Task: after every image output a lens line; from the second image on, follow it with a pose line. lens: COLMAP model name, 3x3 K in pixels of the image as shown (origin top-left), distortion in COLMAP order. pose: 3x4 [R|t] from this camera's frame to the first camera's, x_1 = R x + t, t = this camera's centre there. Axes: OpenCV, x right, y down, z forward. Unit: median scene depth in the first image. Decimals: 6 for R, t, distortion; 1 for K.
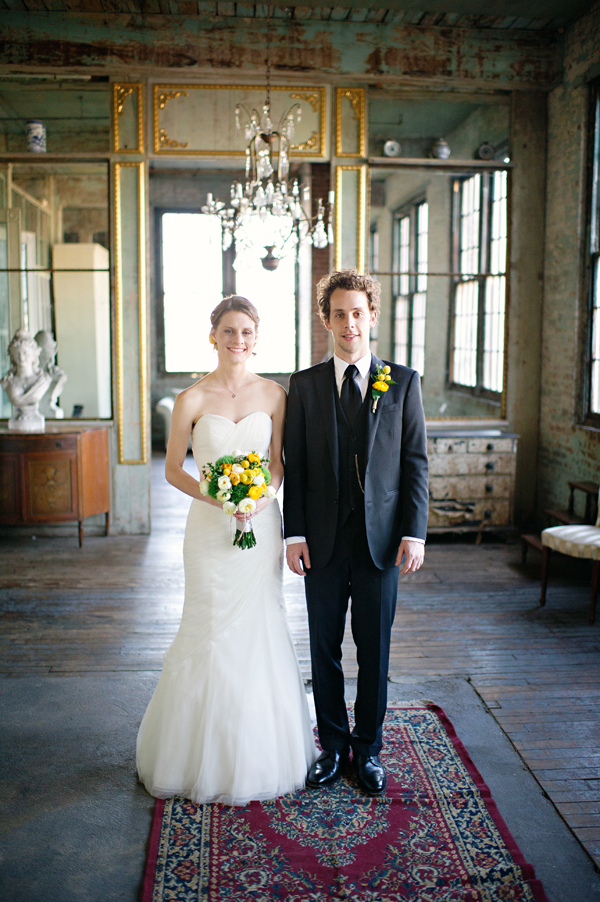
lens RADIAL K [[904.8, 0, 300.0], [0, 904.8, 451.0], [0, 0, 1]] dist [-0.105444, 0.118115]
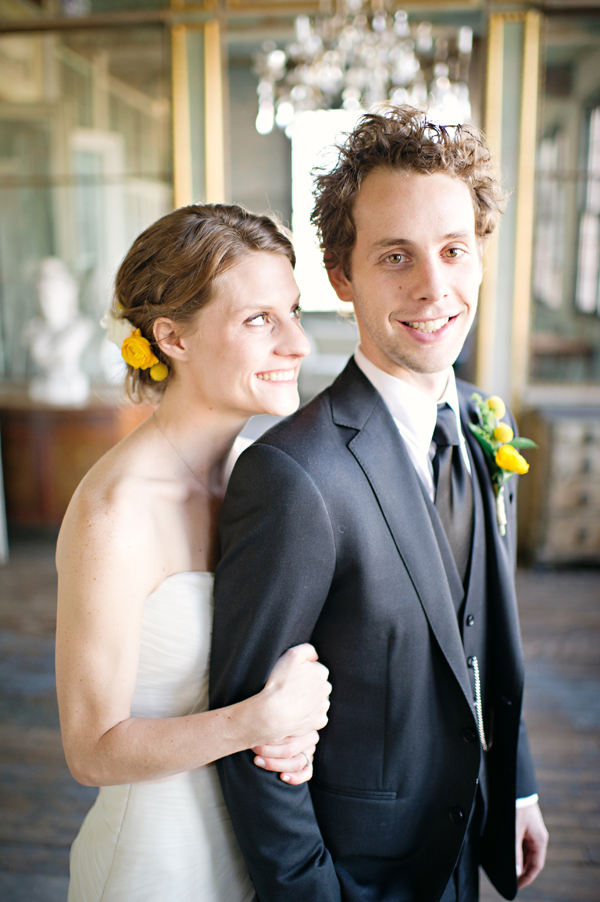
lens RADIAL K [[904.8, 0, 300.0], [0, 904.8, 451.0], [0, 0, 1]] dist [-0.105444, 0.118115]
pose [[0.981739, 0.039619, -0.186063, 0.032258], [-0.023603, 0.995883, 0.087520, -0.049617], [0.188765, -0.081530, 0.978632, 0.305744]]
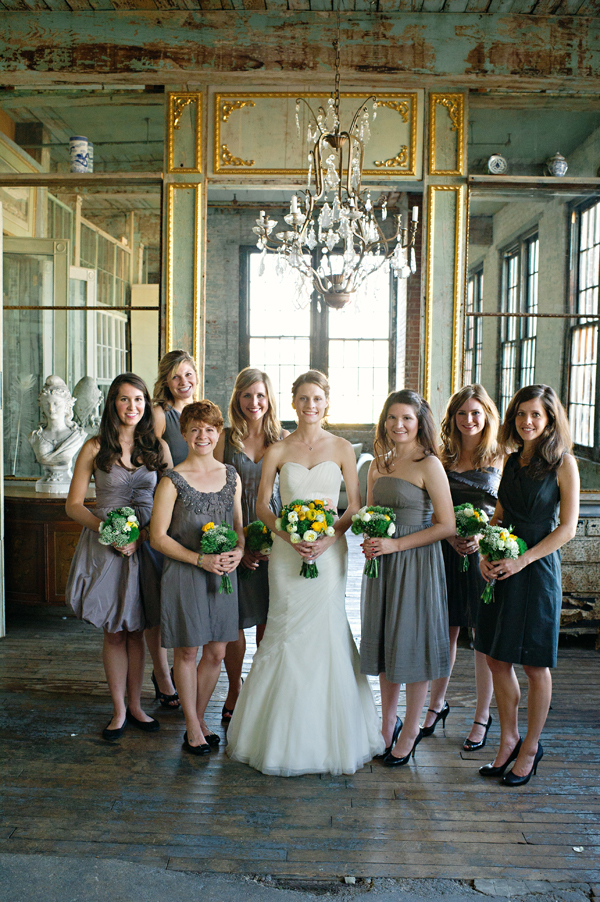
lens RADIAL K [[904.8, 0, 300.0], [0, 904.8, 451.0], [0, 0, 1]] dist [-0.105444, 0.118115]
pose [[0.992913, 0.020519, -0.117056, 0.024618], [-0.026402, 0.998453, -0.048925, -0.028101], [0.115871, 0.051668, 0.991919, 0.177084]]
